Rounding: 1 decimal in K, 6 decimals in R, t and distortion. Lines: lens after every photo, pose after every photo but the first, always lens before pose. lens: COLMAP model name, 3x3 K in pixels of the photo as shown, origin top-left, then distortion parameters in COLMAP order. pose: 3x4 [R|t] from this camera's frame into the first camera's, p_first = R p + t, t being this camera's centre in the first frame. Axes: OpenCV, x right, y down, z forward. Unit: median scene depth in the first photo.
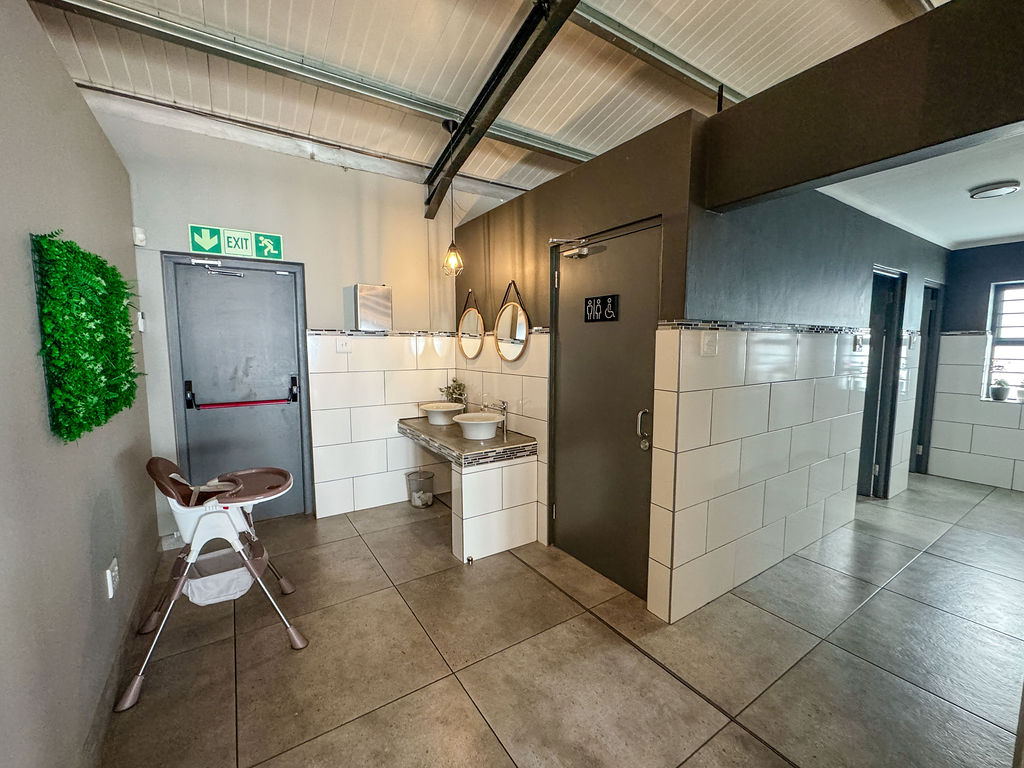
lens RADIAL K [[426.6, 0, 512.0], [0, 426.6, 384.0], [0, 0, 1]] dist [-0.003097, -0.000315]
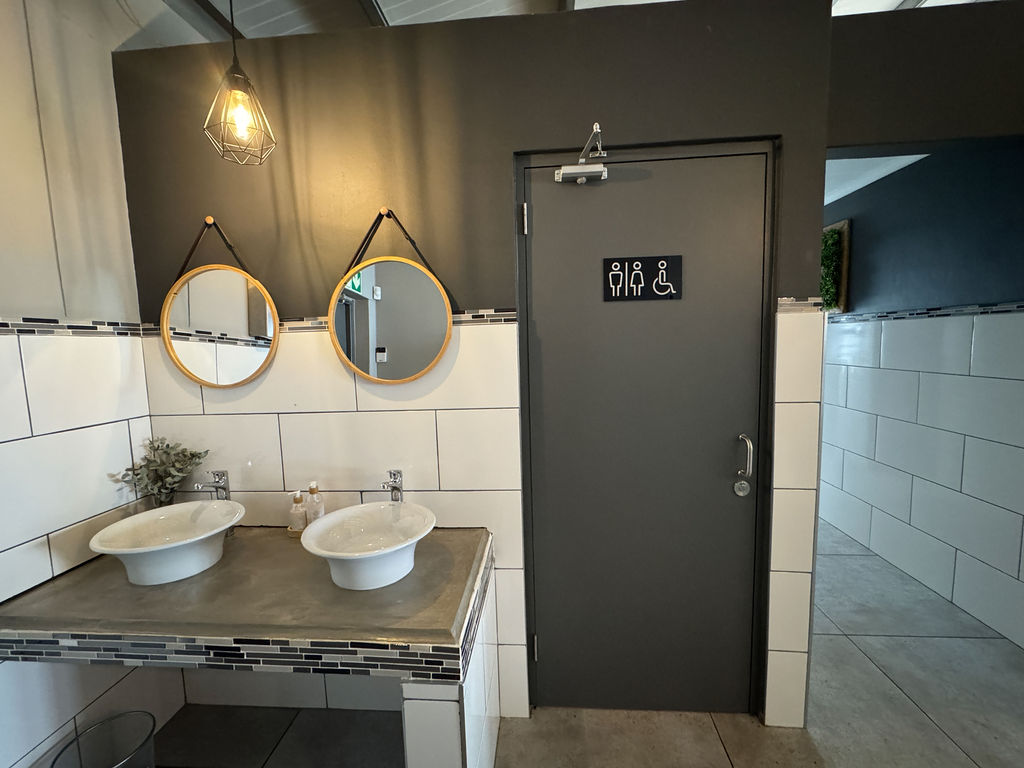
lens RADIAL K [[426.6, 0, 512.0], [0, 426.6, 384.0], [0, 0, 1]] dist [-0.003097, -0.000315]
pose [[0.615572, -0.091987, 0.782693, -0.325447], [0.104527, 0.993920, 0.034604, -0.061797], [-0.781118, 0.060511, 0.621445, 0.682670]]
